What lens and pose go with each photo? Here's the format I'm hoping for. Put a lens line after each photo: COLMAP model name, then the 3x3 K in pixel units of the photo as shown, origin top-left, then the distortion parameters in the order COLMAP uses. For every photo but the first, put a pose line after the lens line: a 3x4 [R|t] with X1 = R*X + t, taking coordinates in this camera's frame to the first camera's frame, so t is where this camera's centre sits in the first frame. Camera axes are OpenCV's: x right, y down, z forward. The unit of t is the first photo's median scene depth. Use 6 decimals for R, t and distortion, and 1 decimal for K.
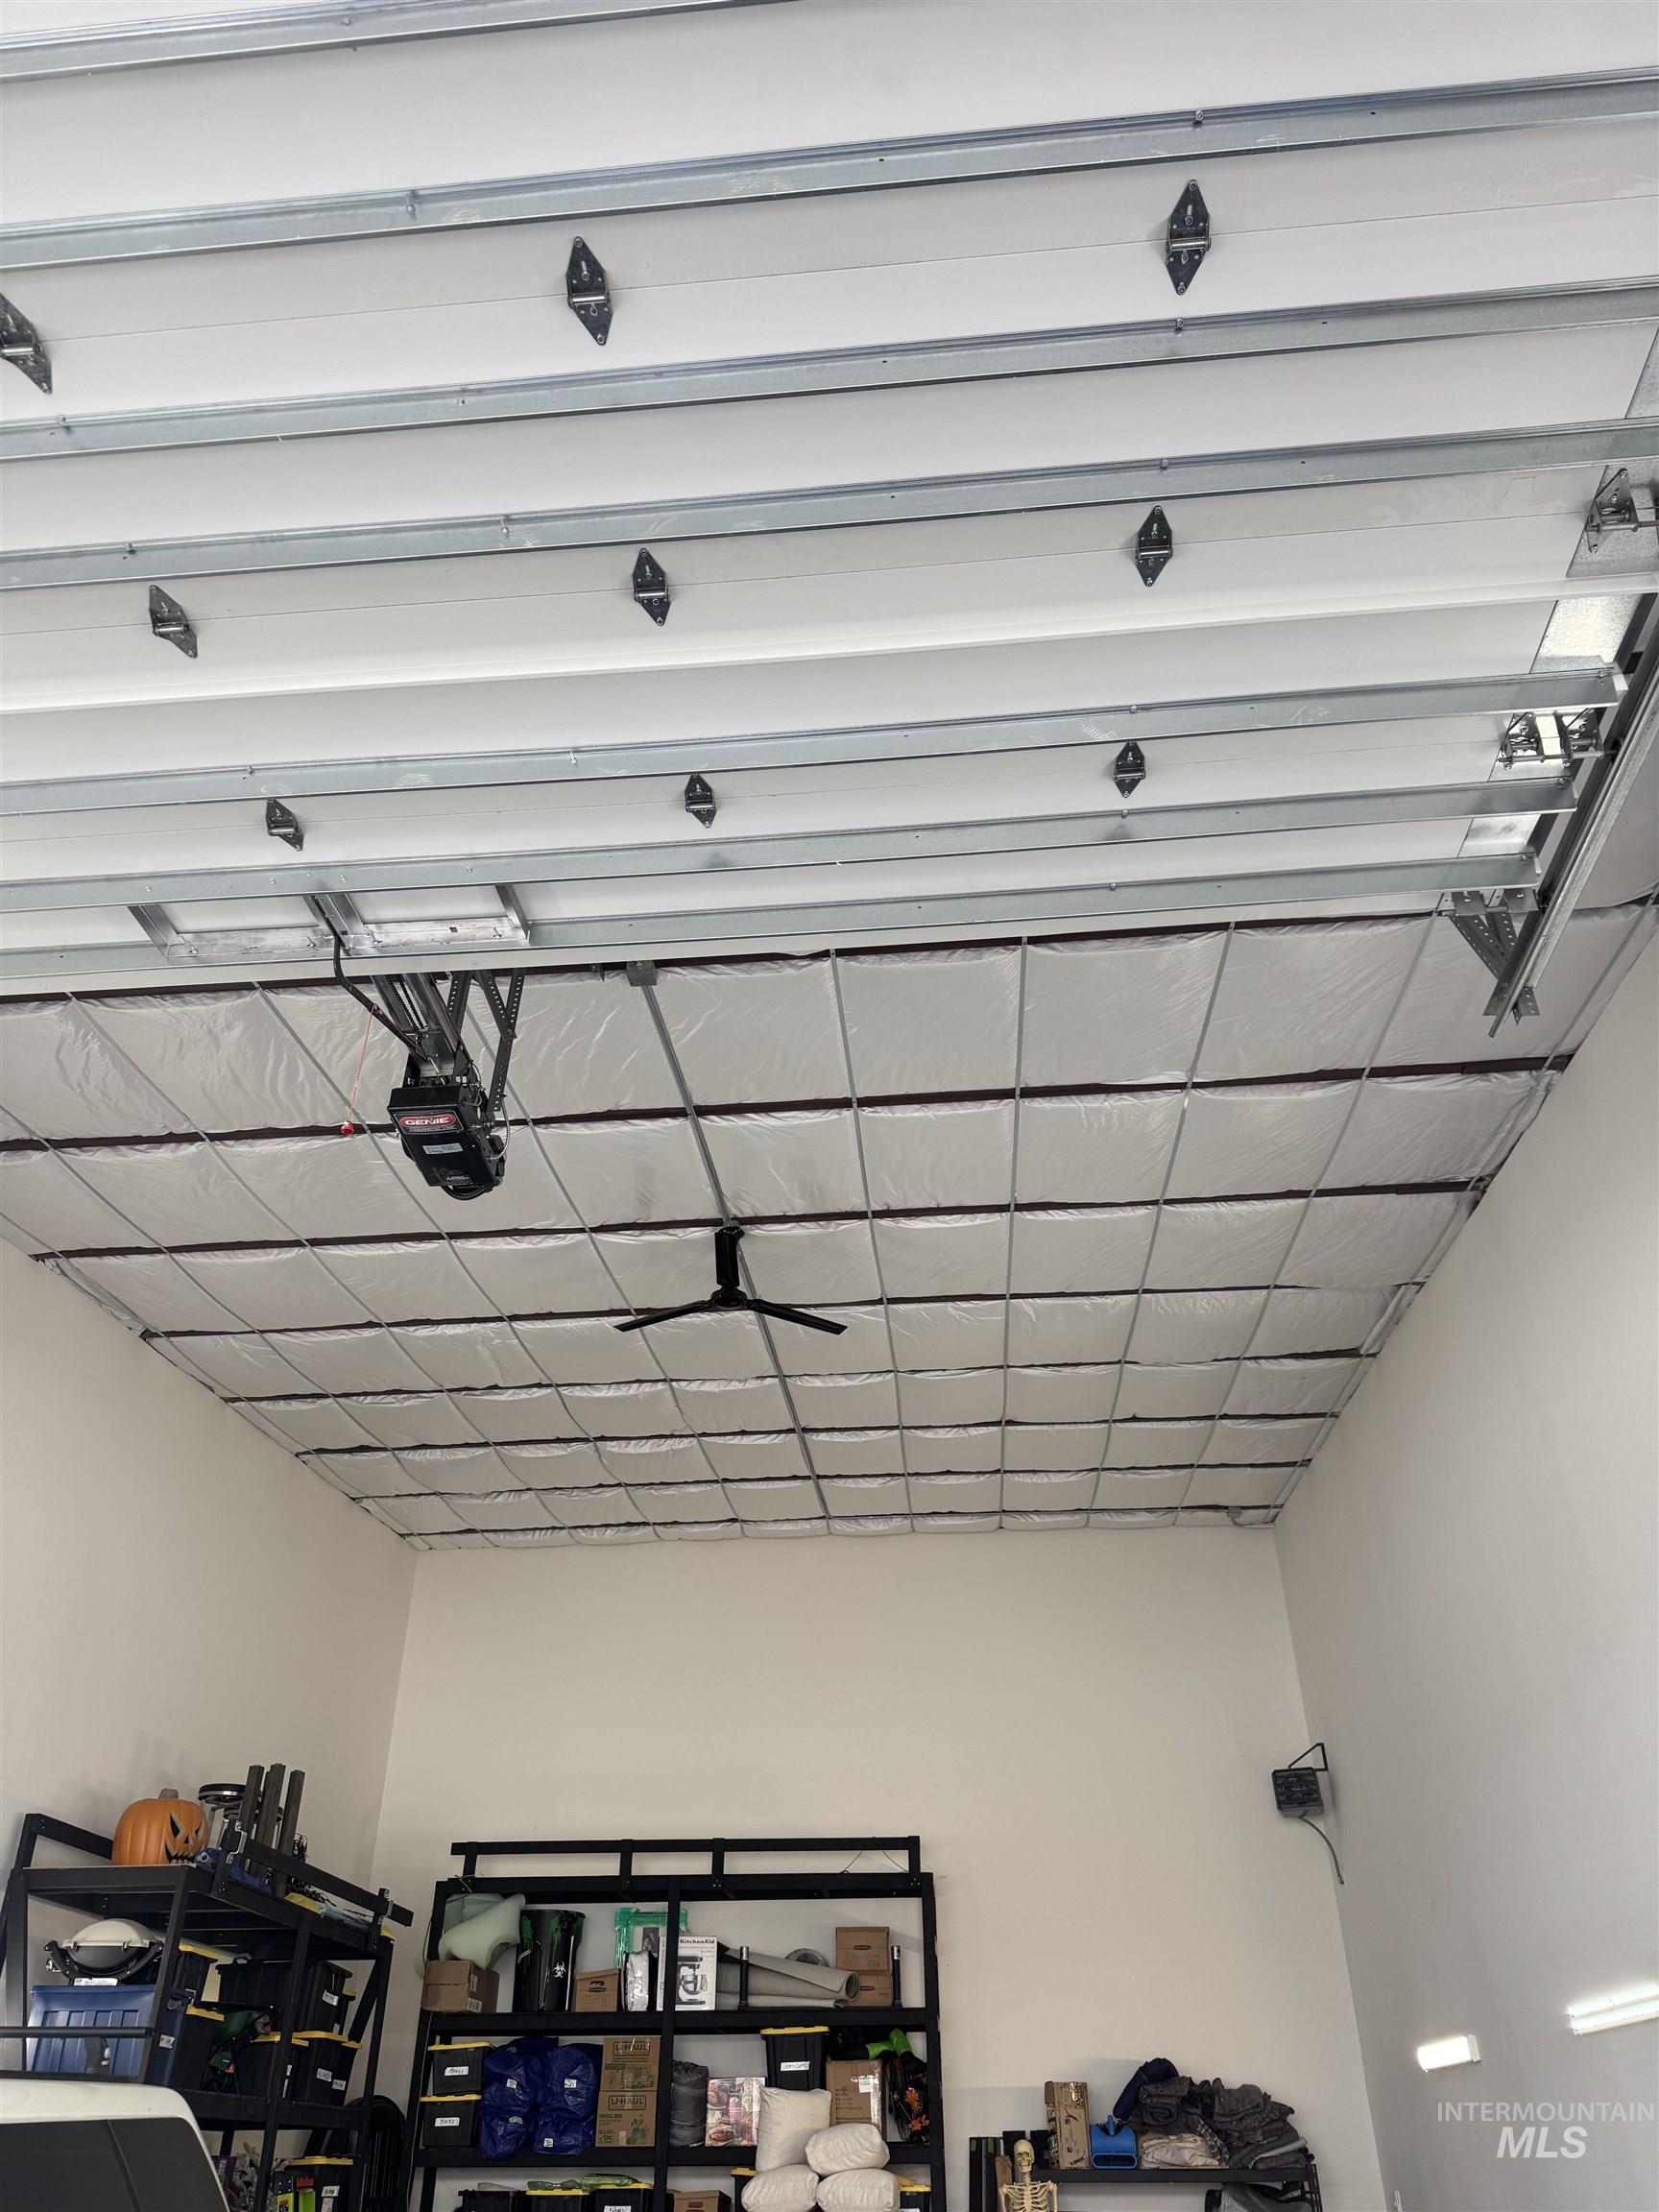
lens RADIAL K [[1560.3, 0, 829.5], [0, 1560.3, 1106.0], [0, 0, 1]] dist [0.036877, -0.043694]
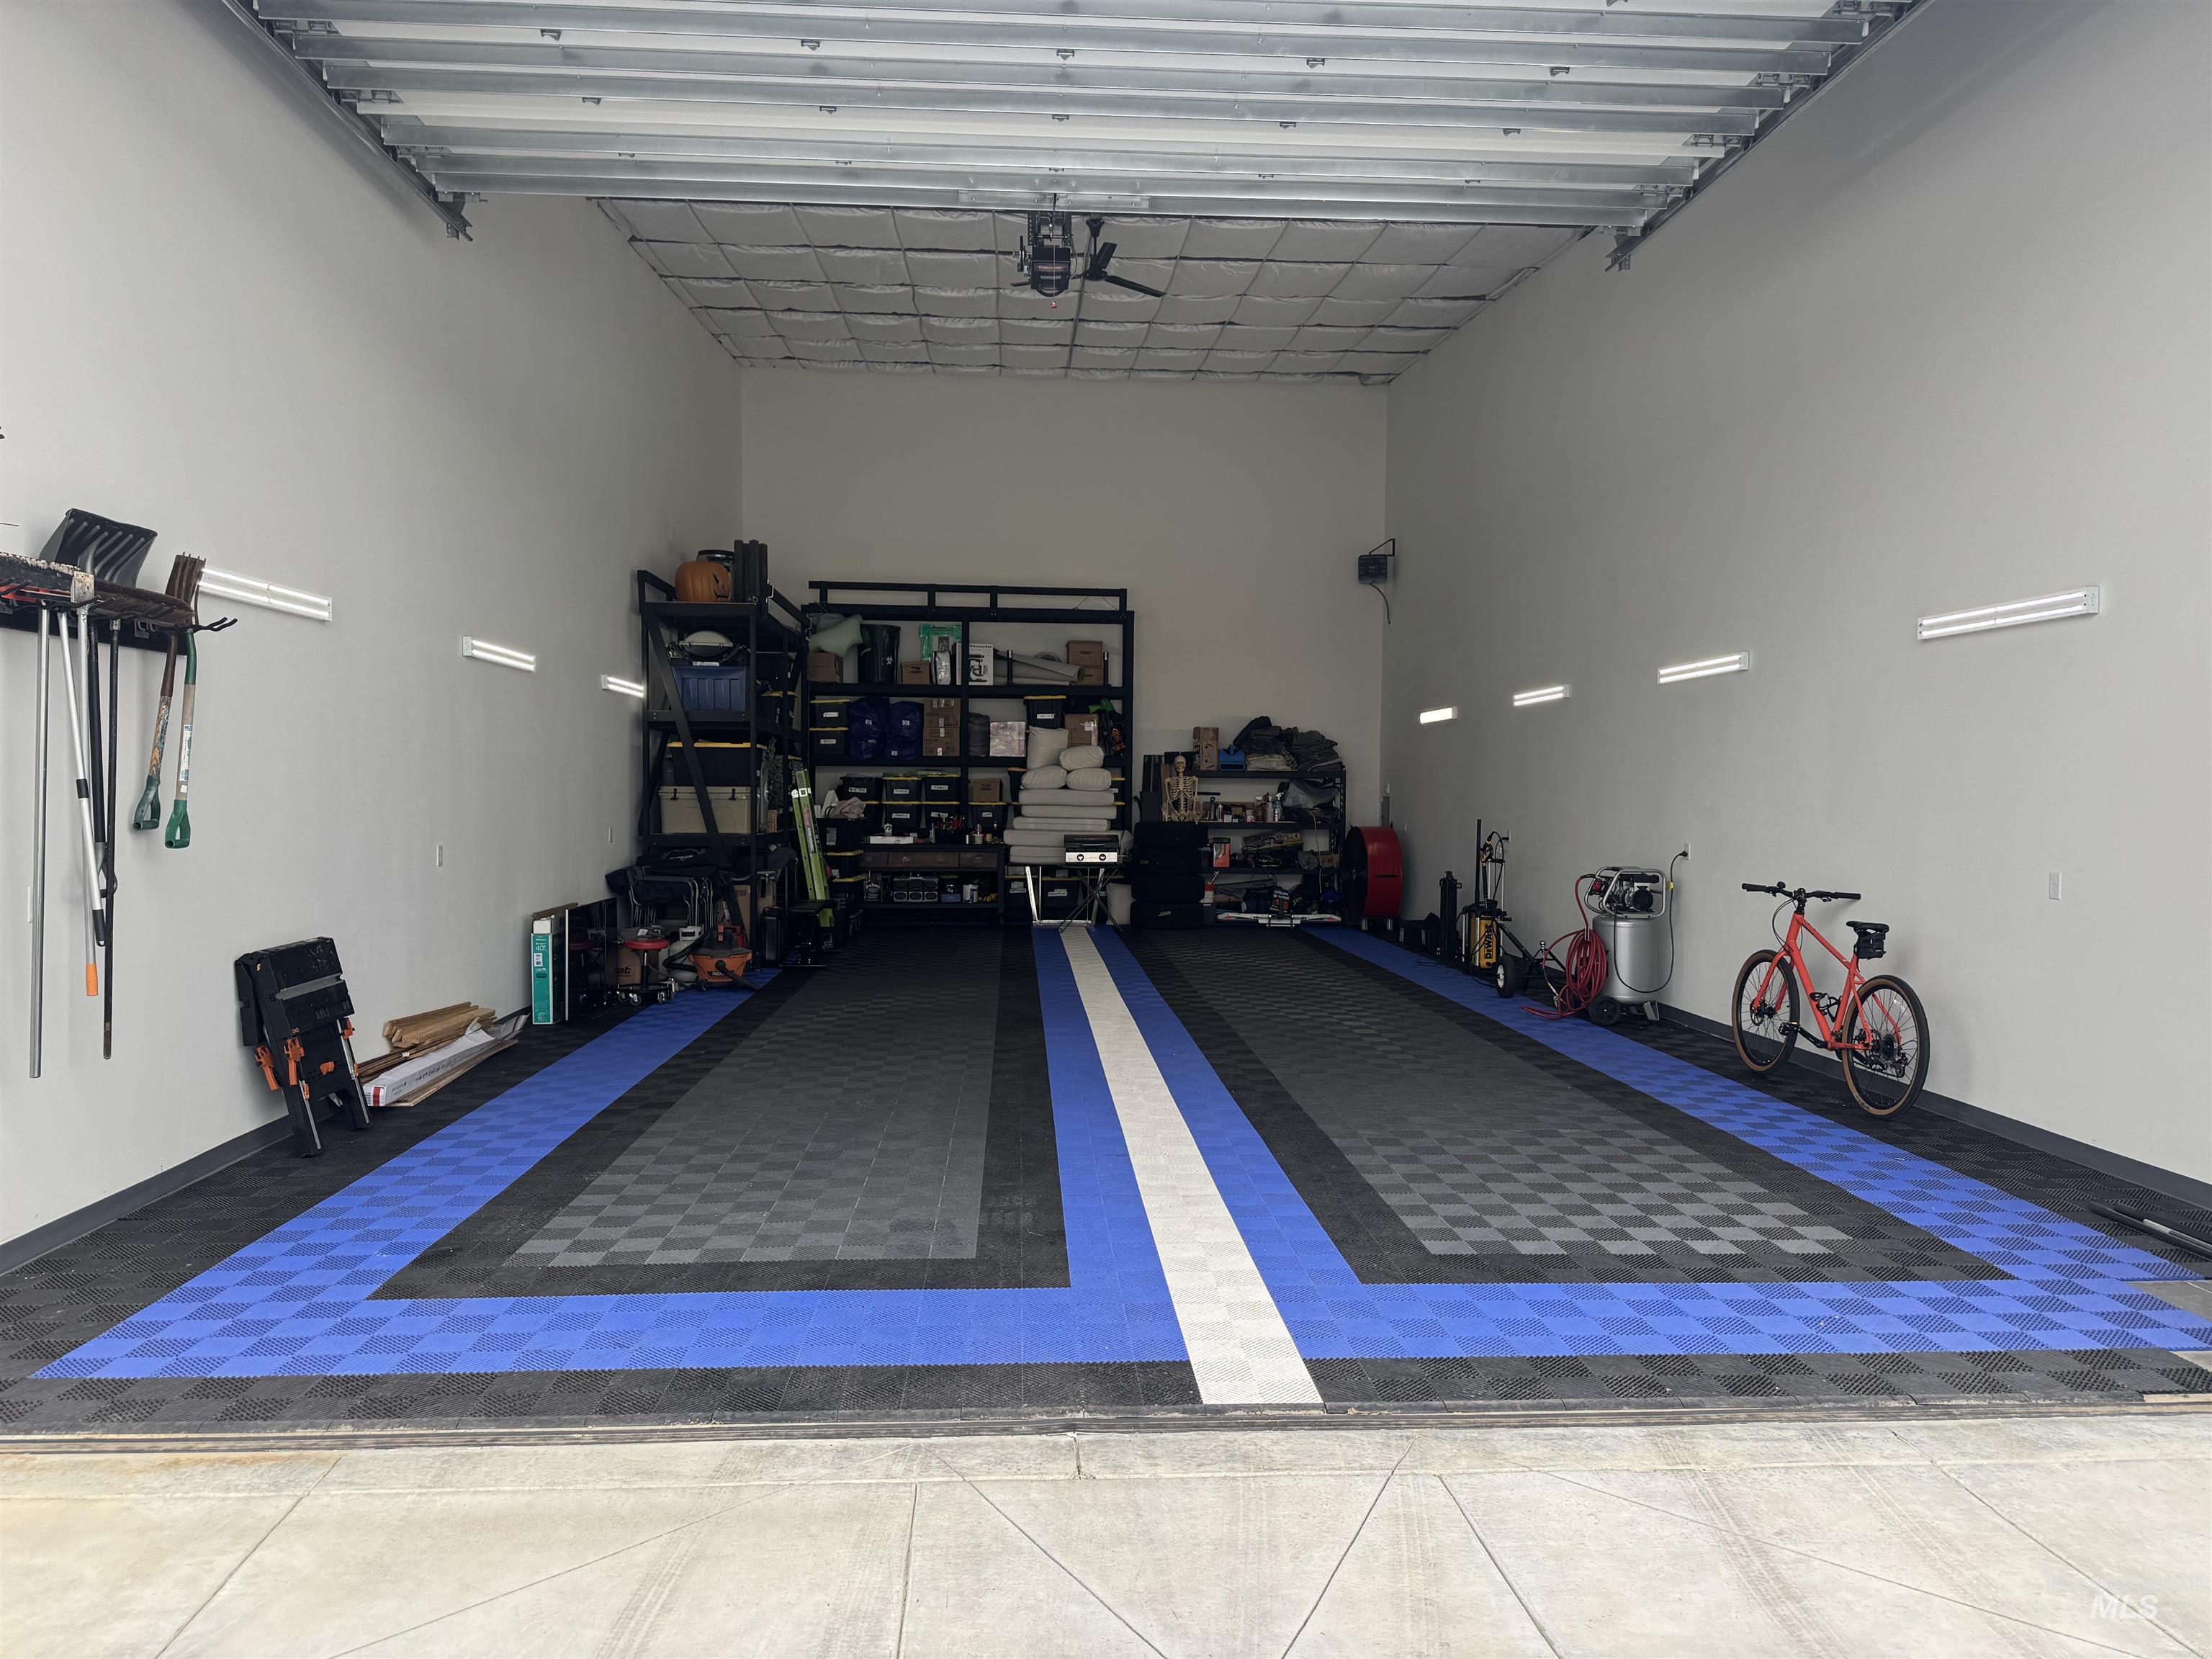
lens RADIAL K [[1536.7, 0, 1107.1], [0, 1536.7, 835.5], [0, 0, 1]] dist [0.142301, -0.241347]
pose [[0.989270, 0.007244, 0.145921, -0.189896], [-0.090760, 0.813150, 0.574935, -0.211504], [-0.114491, -0.582009, 0.805082, -0.363321]]
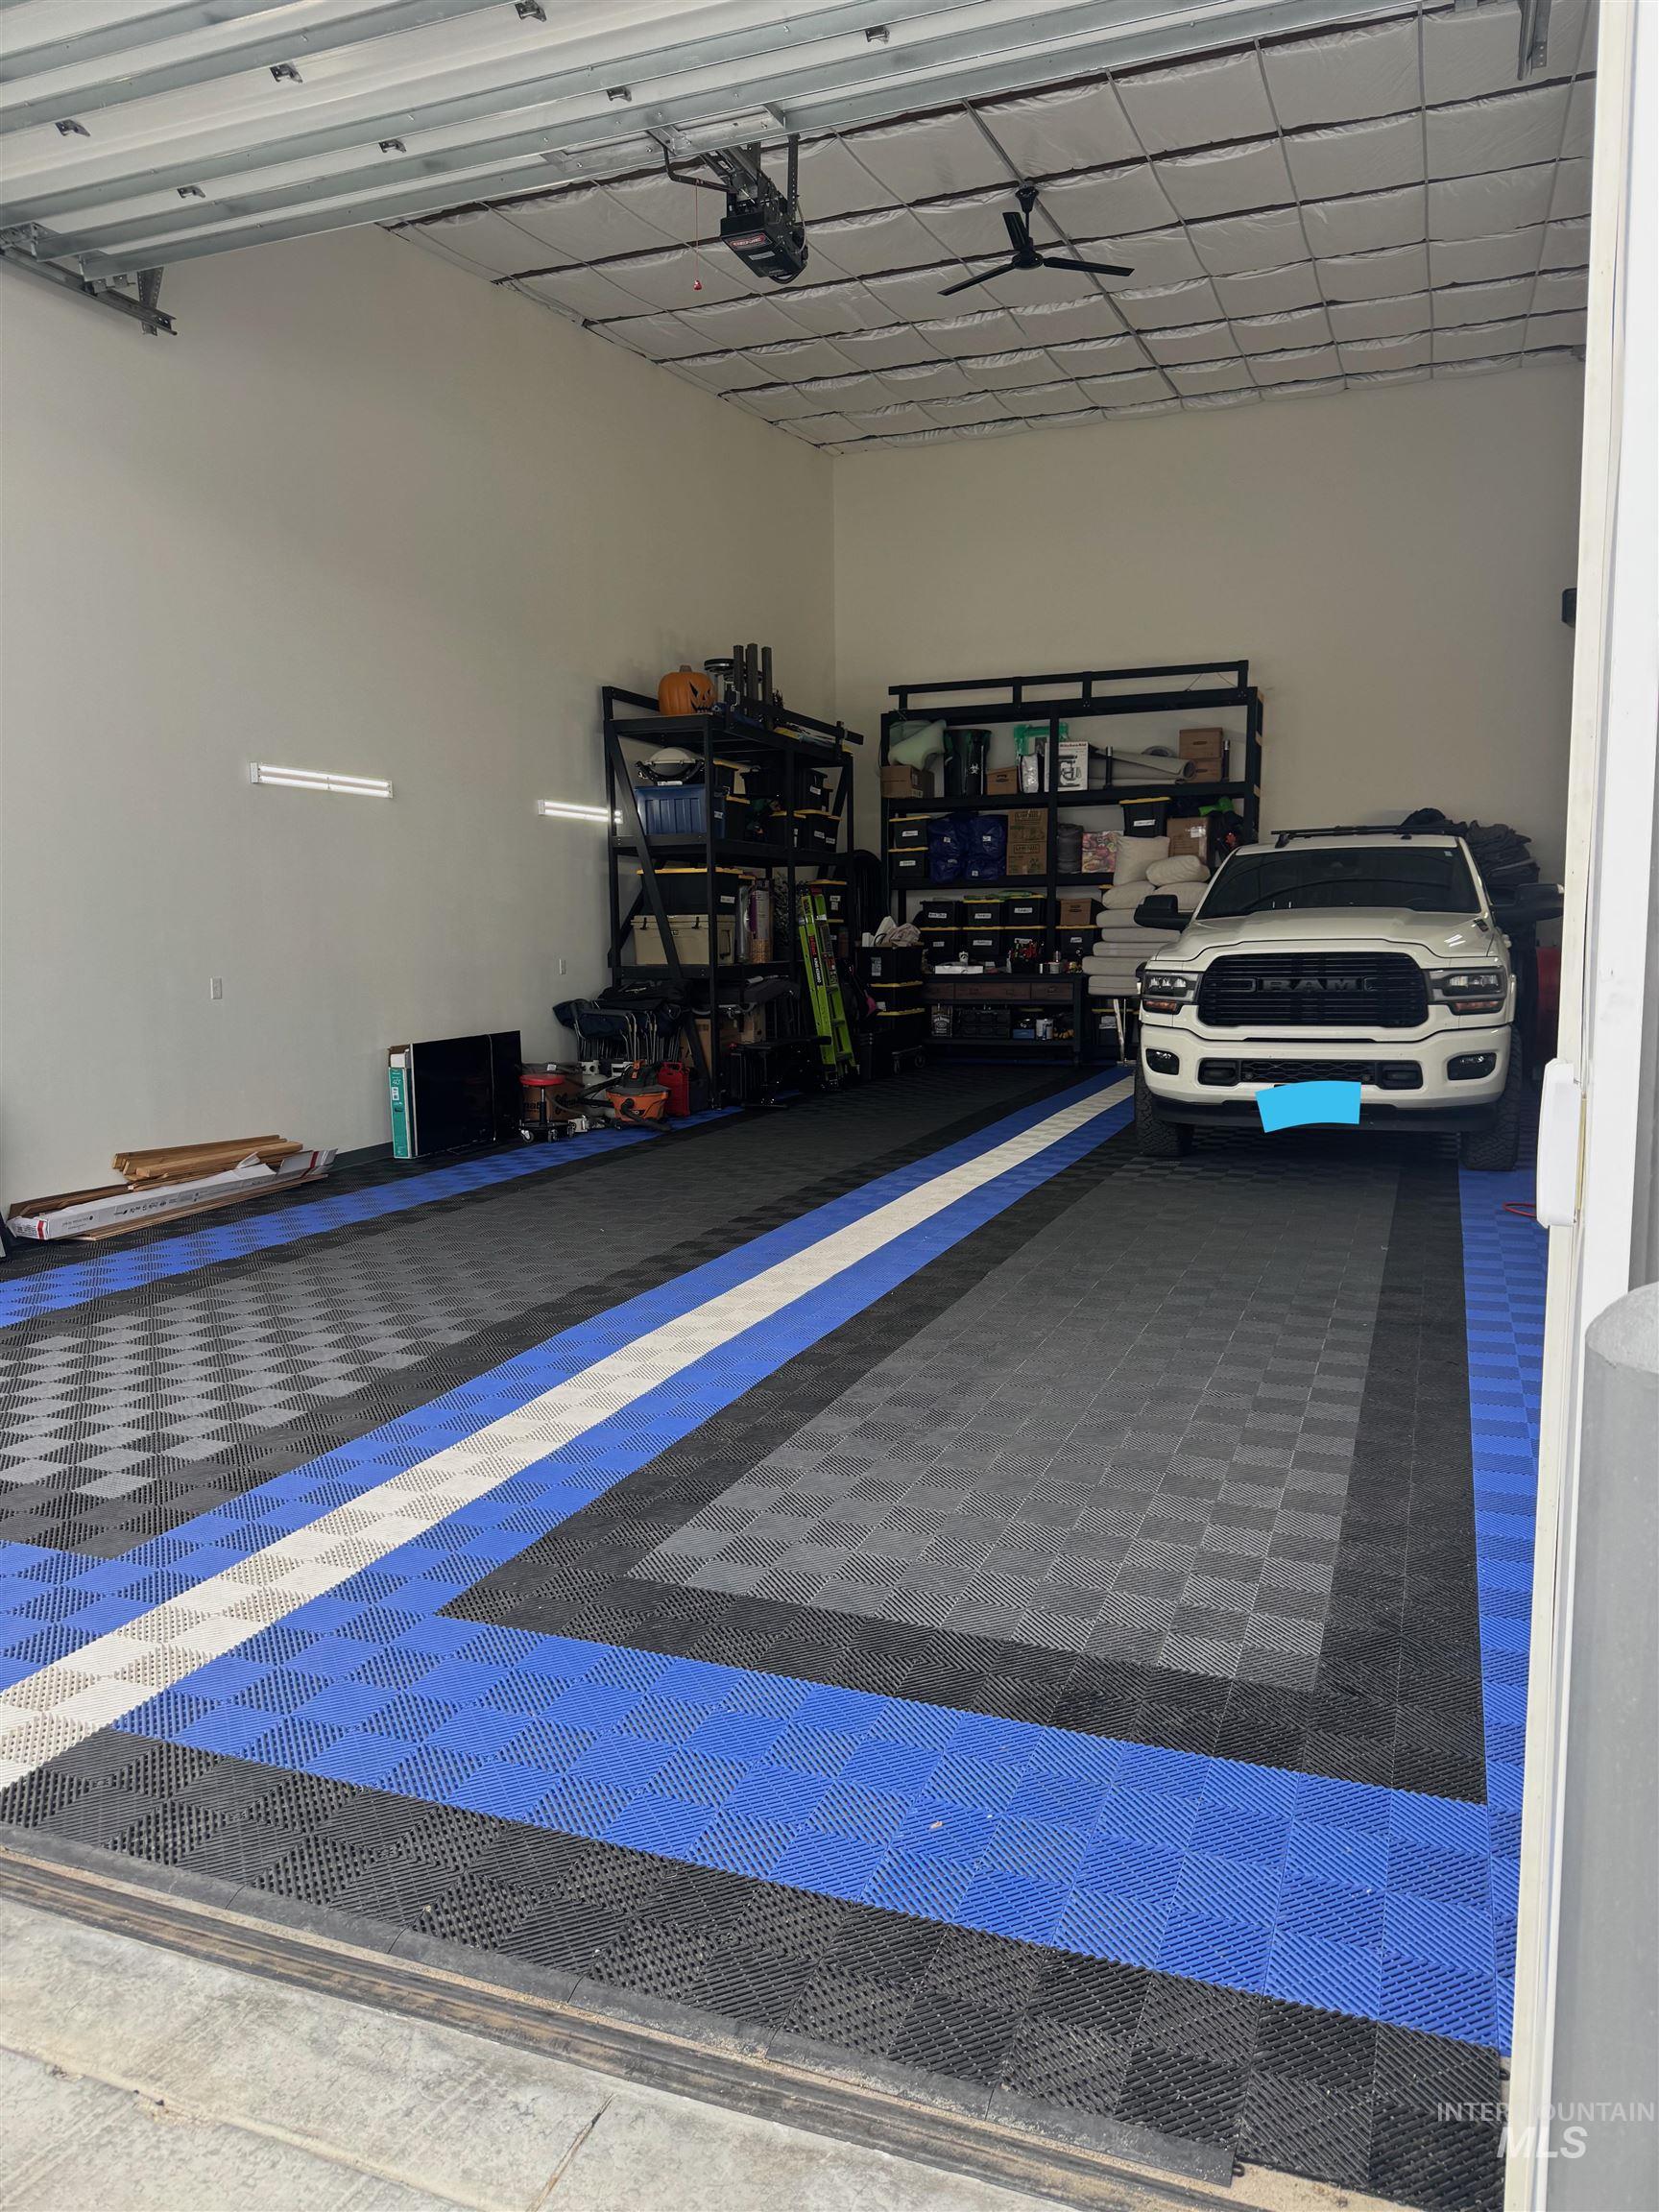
lens RADIAL K [[1537.3, 0, 820.1], [0, 1537.3, 1112.9], [0, 0, 1]] dist [0.149825, -0.238316]
pose [[0.958674, 0.027924, -0.283135, 0.099749], [0.165428, 0.754944, 0.634582, -0.121010], [0.231471, -0.655195, 0.719125, -0.232542]]
